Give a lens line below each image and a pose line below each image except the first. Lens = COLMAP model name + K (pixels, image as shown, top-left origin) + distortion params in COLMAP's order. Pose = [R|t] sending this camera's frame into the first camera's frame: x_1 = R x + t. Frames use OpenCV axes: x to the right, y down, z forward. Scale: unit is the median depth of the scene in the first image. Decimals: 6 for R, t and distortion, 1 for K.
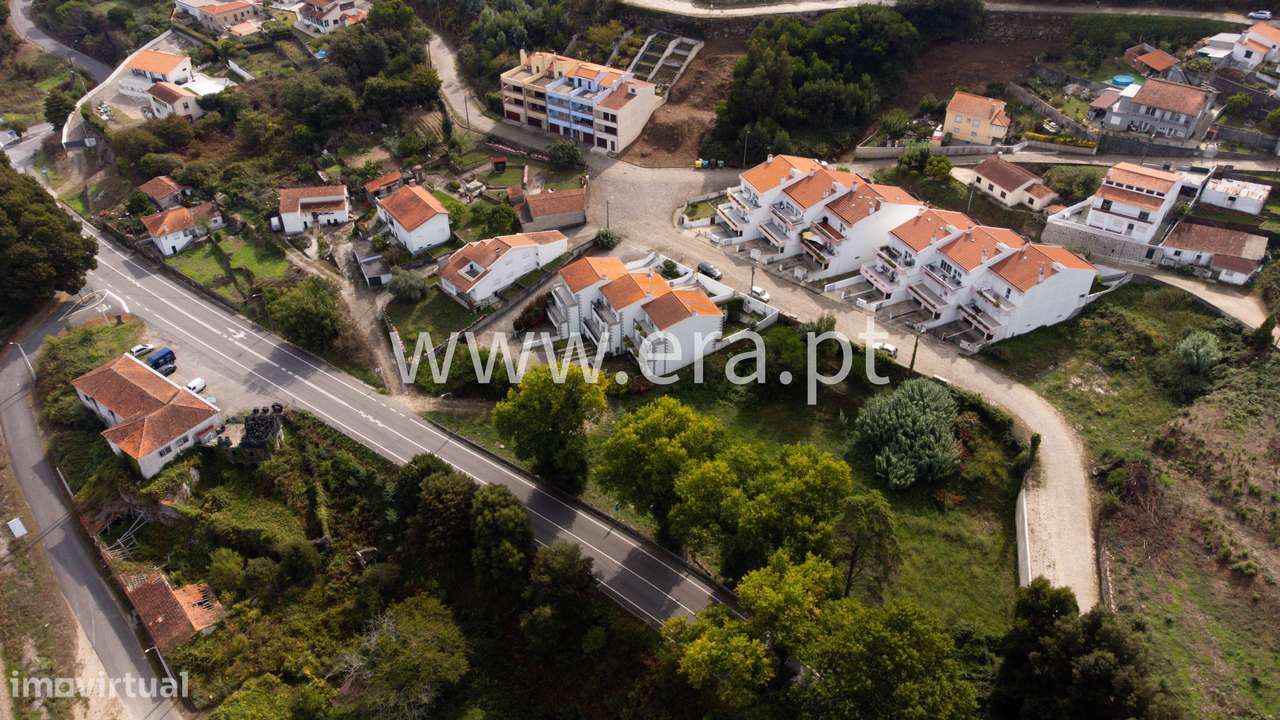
lens RADIAL K [[954.9, 0, 637.8], [0, 954.9, 364.4], [0, 0, 1]] dist [0.020376, 0.052646]
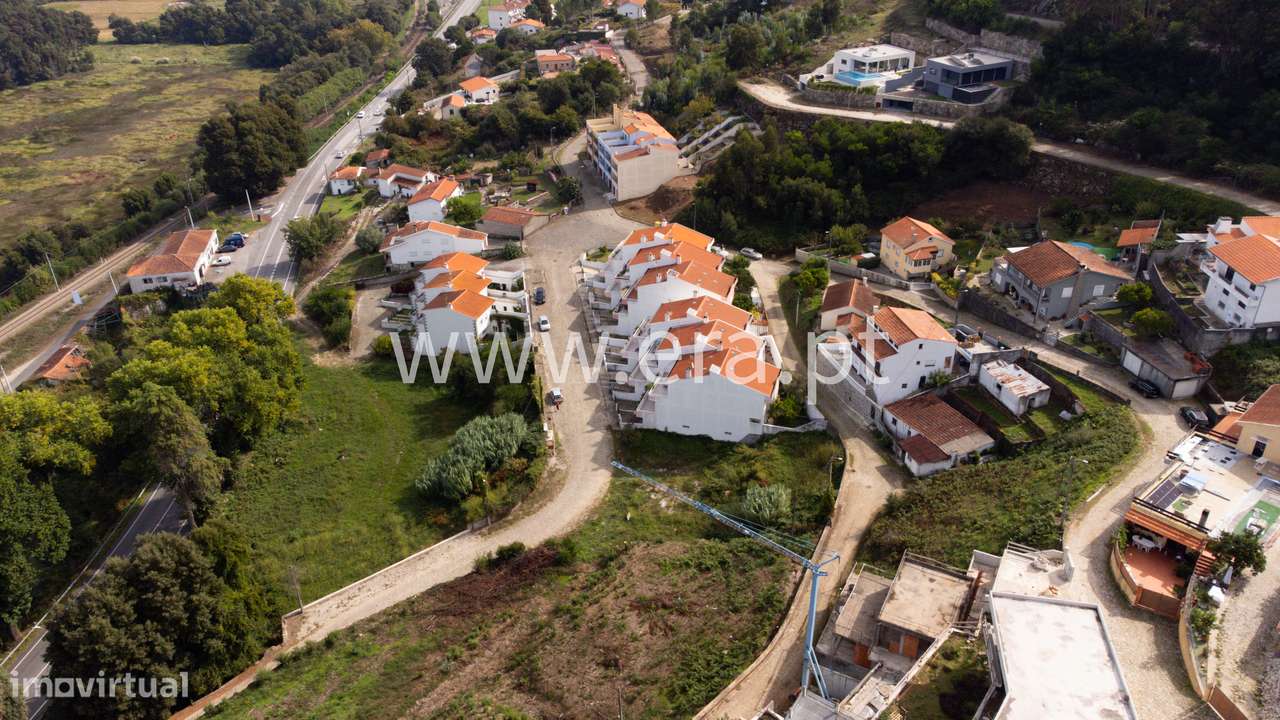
lens RADIAL K [[954.9, 0, 637.1], [0, 954.9, 361.7], [0, 0, 1]] dist [0.020376, 0.052646]
pose [[0.751876, 0.319117, -0.576928, 0.878633], [-0.394487, 0.918883, -0.005849, -0.074054], [0.528263, 0.231989, 0.816774, 0.227573]]
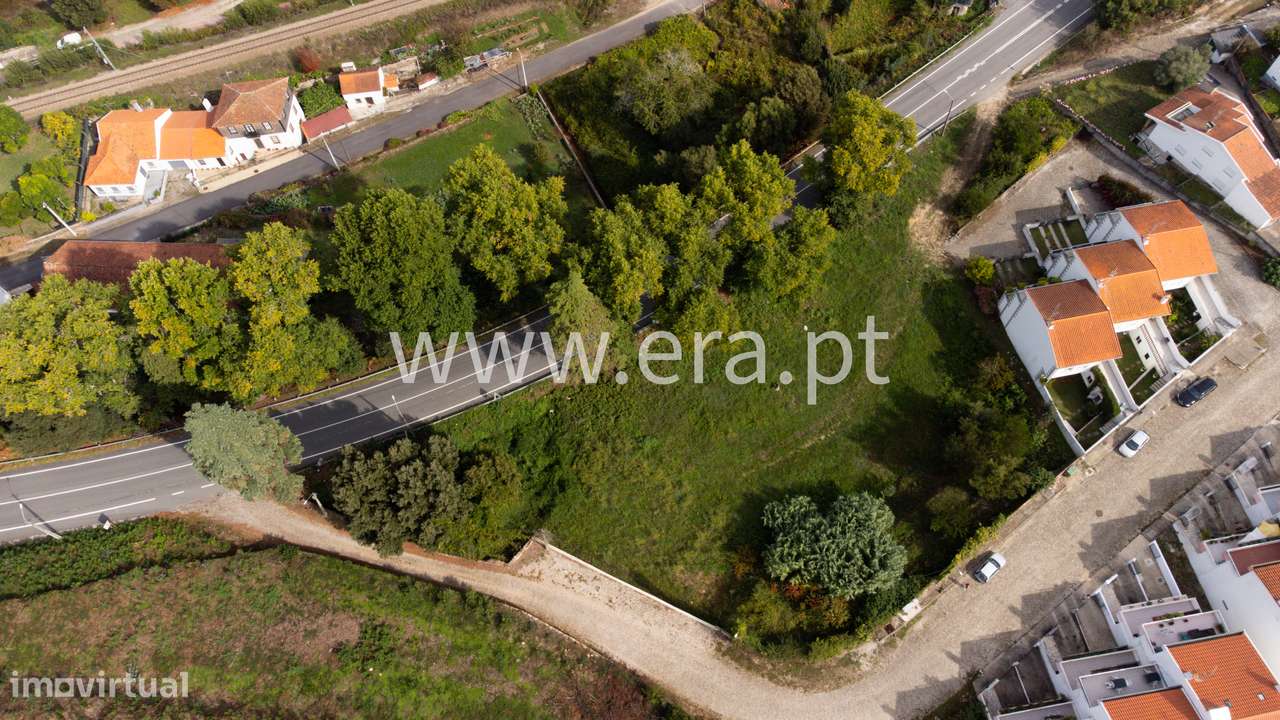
lens RADIAL K [[954.9, 0, 638.3], [0, 954.9, 366.4], [0, 0, 1]] dist [0.020376, 0.052646]
pose [[-0.220419, 0.885034, -0.410036, 0.475842], [-0.572736, 0.222842, 0.788870, -0.462329], [0.789550, 0.408724, 0.457772, 0.401739]]
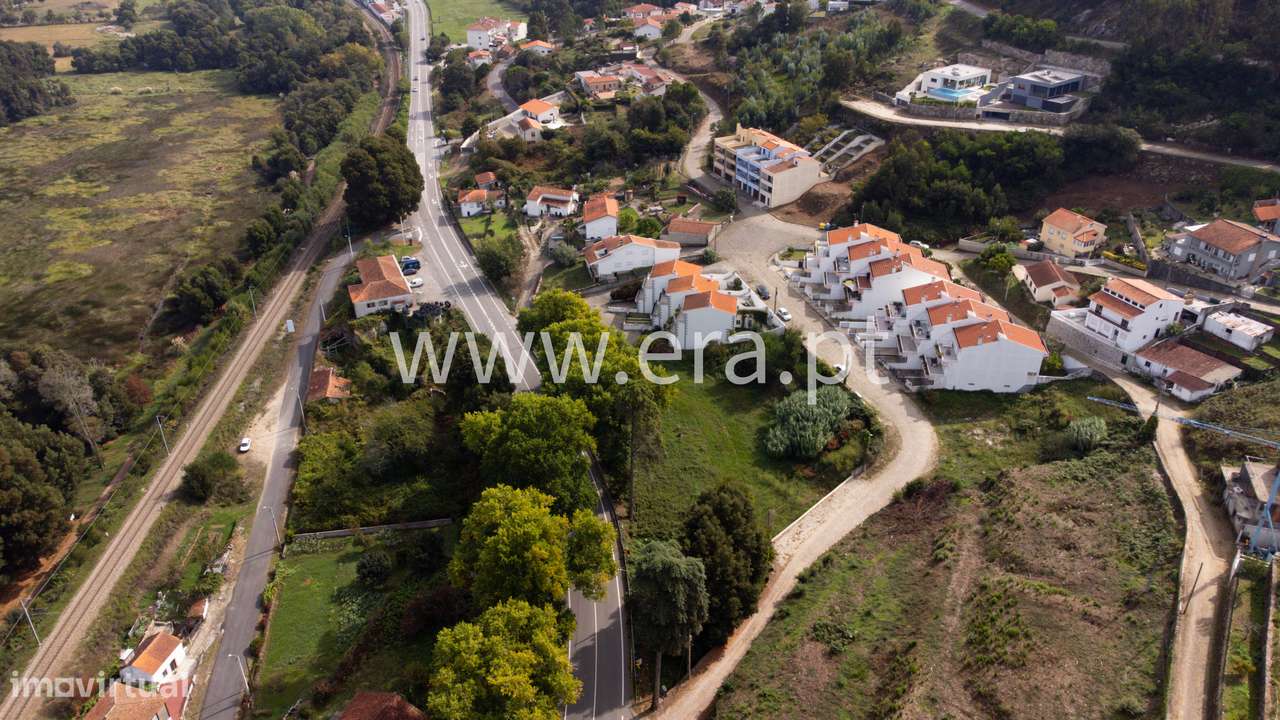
lens RADIAL K [[954.9, 0, 637.6], [0, 954.9, 363.6], [0, 0, 1]] dist [0.020376, 0.052646]
pose [[0.854759, 0.256044, -0.451473, 0.580620], [-0.315046, 0.947224, -0.059267, 0.129741], [0.412471, 0.192894, 0.890314, -0.184582]]
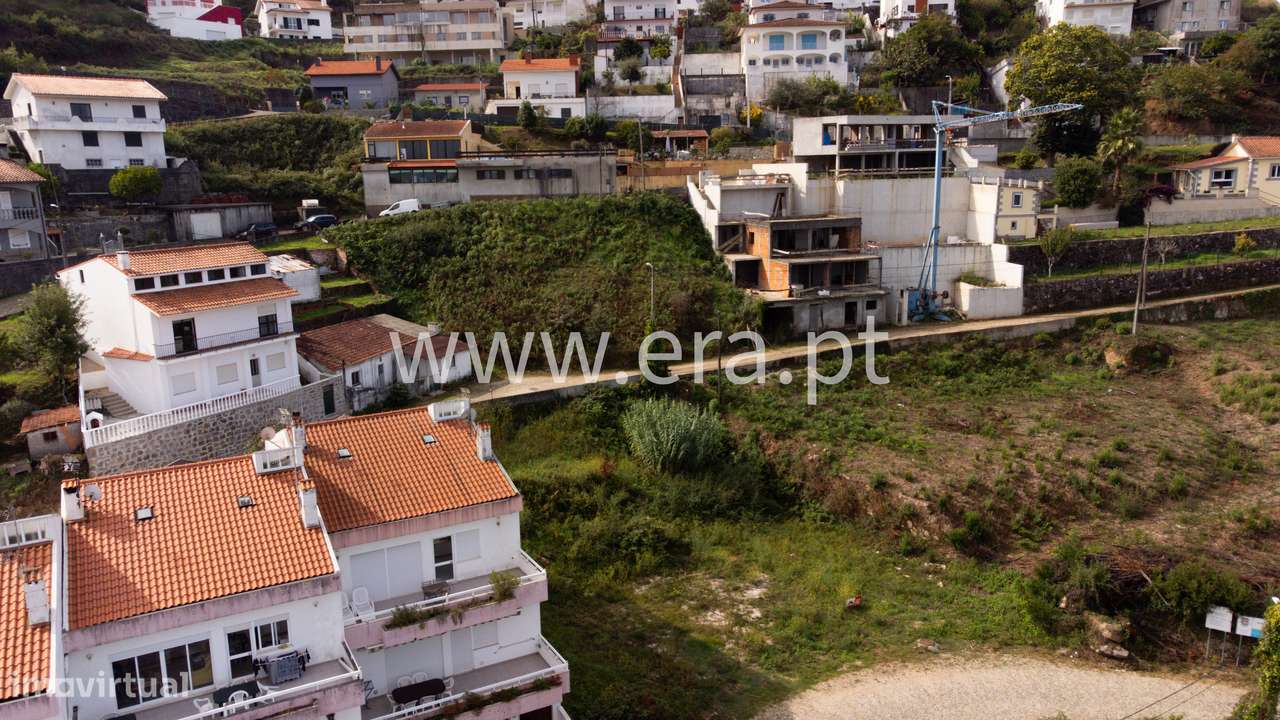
lens RADIAL K [[954.9, 0, 636.3], [0, 954.9, 360.9], [0, 0, 1]] dist [0.020376, 0.052646]
pose [[-0.081727, -0.195550, 0.977282, 0.137296], [0.625217, 0.753569, 0.203071, -0.134664], [-0.776160, 0.627610, 0.060674, 0.907691]]
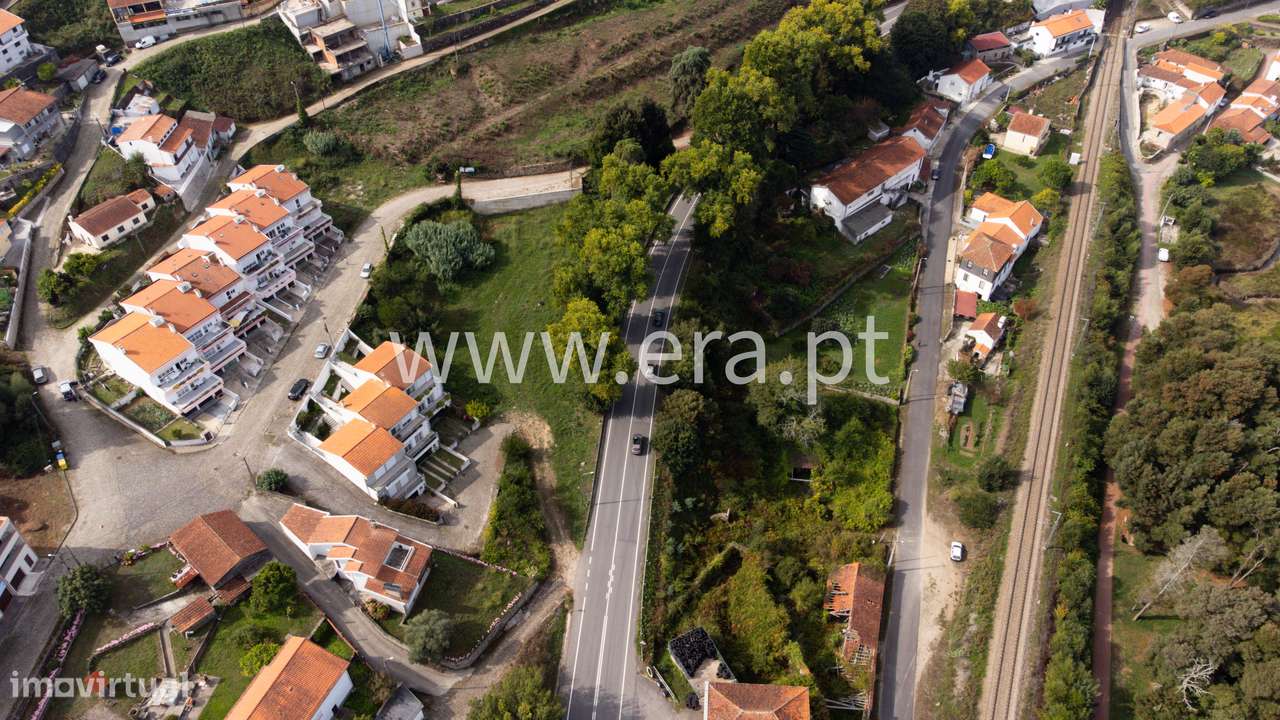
lens RADIAL K [[954.9, 0, 637.9], [0, 954.9, 354.7], [0, 0, 1]] dist [0.020376, 0.052646]
pose [[-0.536725, -0.563317, 0.628173, -0.765824], [0.531607, 0.352376, 0.770211, -0.741735], [-0.655226, 0.747332, 0.110334, 0.712706]]
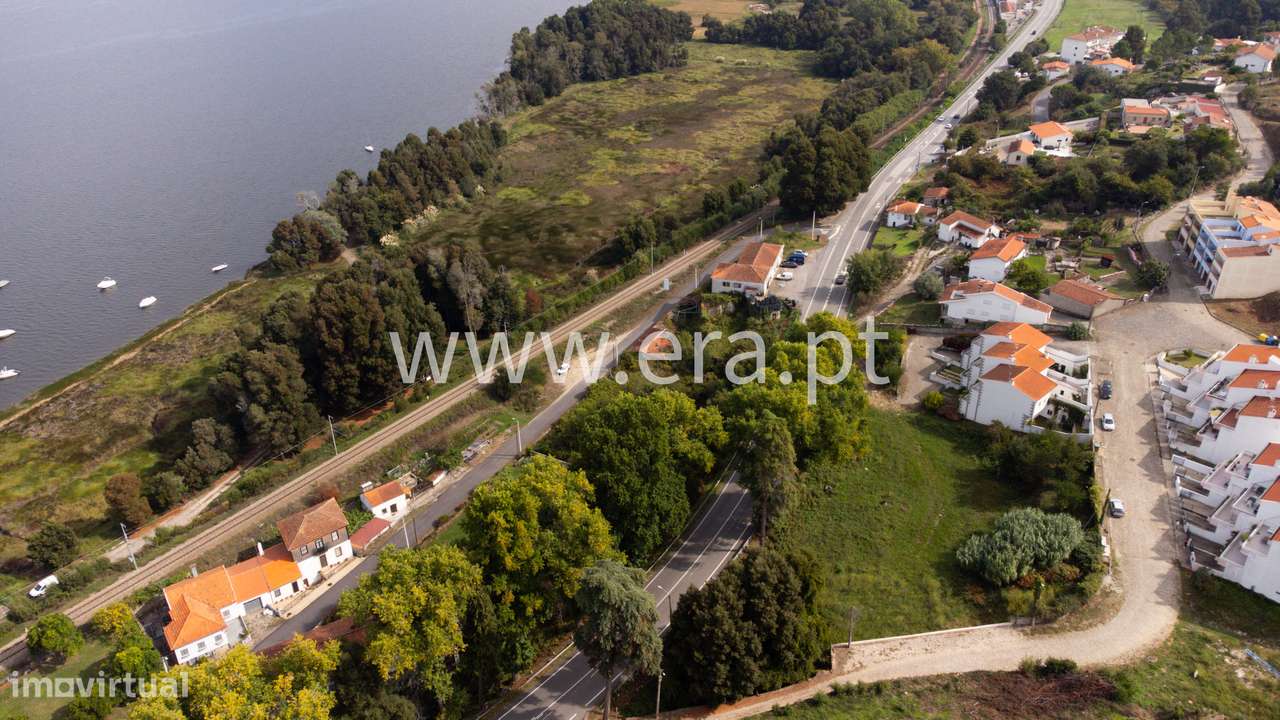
lens RADIAL K [[954.9, 0, 638.4], [0, 954.9, 364.1], [0, 0, 1]] dist [0.020376, 0.052646]
pose [[0.333677, 0.464088, -0.820537, 0.821867], [-0.561629, 0.796950, 0.222357, -0.074753], [0.757121, 0.386642, 0.526570, 0.072558]]
